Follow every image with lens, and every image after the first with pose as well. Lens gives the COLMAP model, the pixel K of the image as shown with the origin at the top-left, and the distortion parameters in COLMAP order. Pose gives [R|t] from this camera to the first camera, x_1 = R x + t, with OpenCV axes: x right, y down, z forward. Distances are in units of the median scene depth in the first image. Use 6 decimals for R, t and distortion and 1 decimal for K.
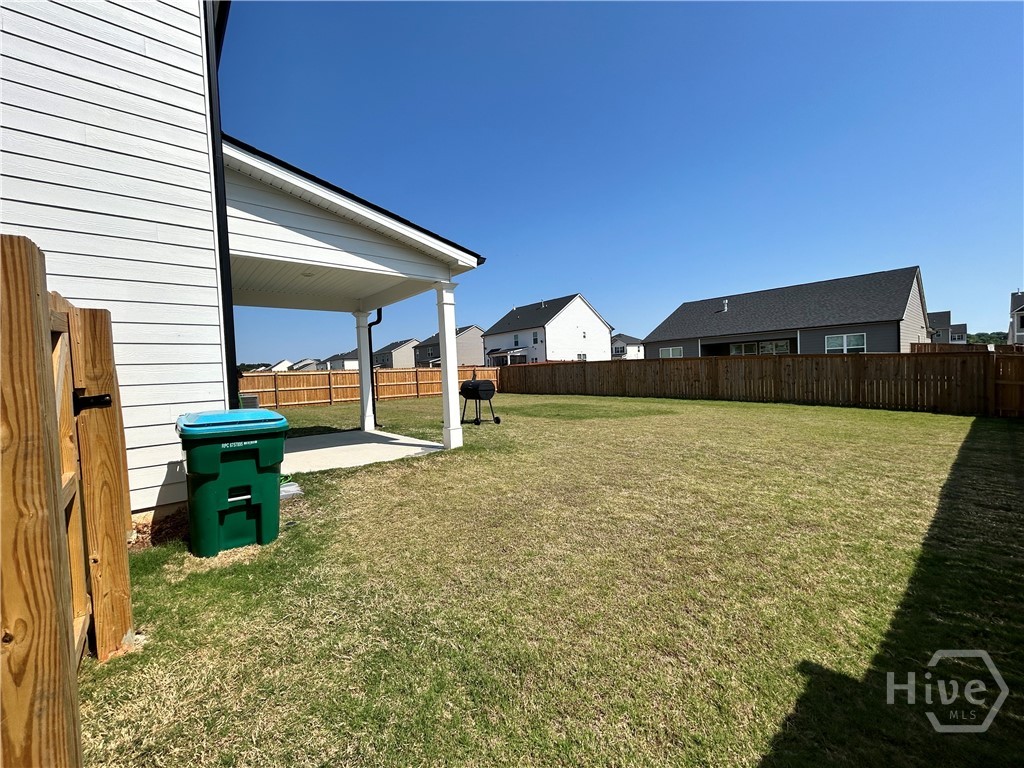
lens RADIAL K [[411.8, 0, 509.7], [0, 411.8, 382.7], [0, 0, 1]] dist [-0.001732, -0.000281]
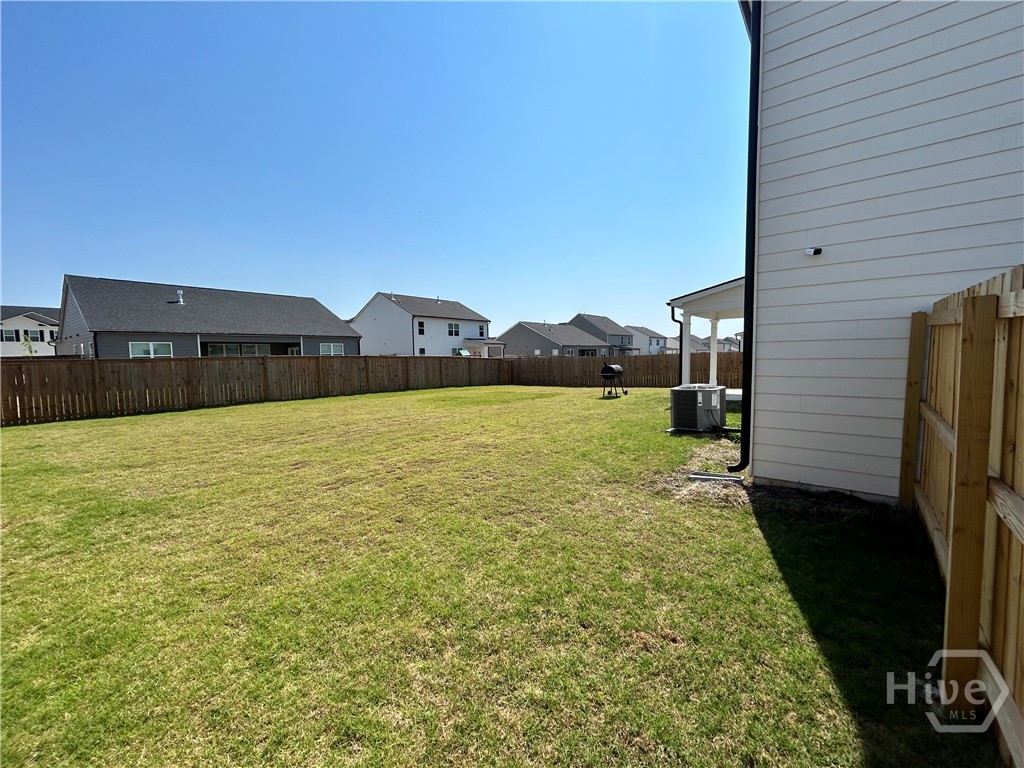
lens RADIAL K [[411.8, 0, 509.7], [0, 411.8, 382.7], [0, 0, 1]] dist [-0.001732, -0.000281]
pose [[-0.191652, -0.017845, 0.981301, -0.783948], [0.046269, 0.998559, 0.027195, -0.004396], [-0.980372, 0.050615, -0.190550, 0.915867]]
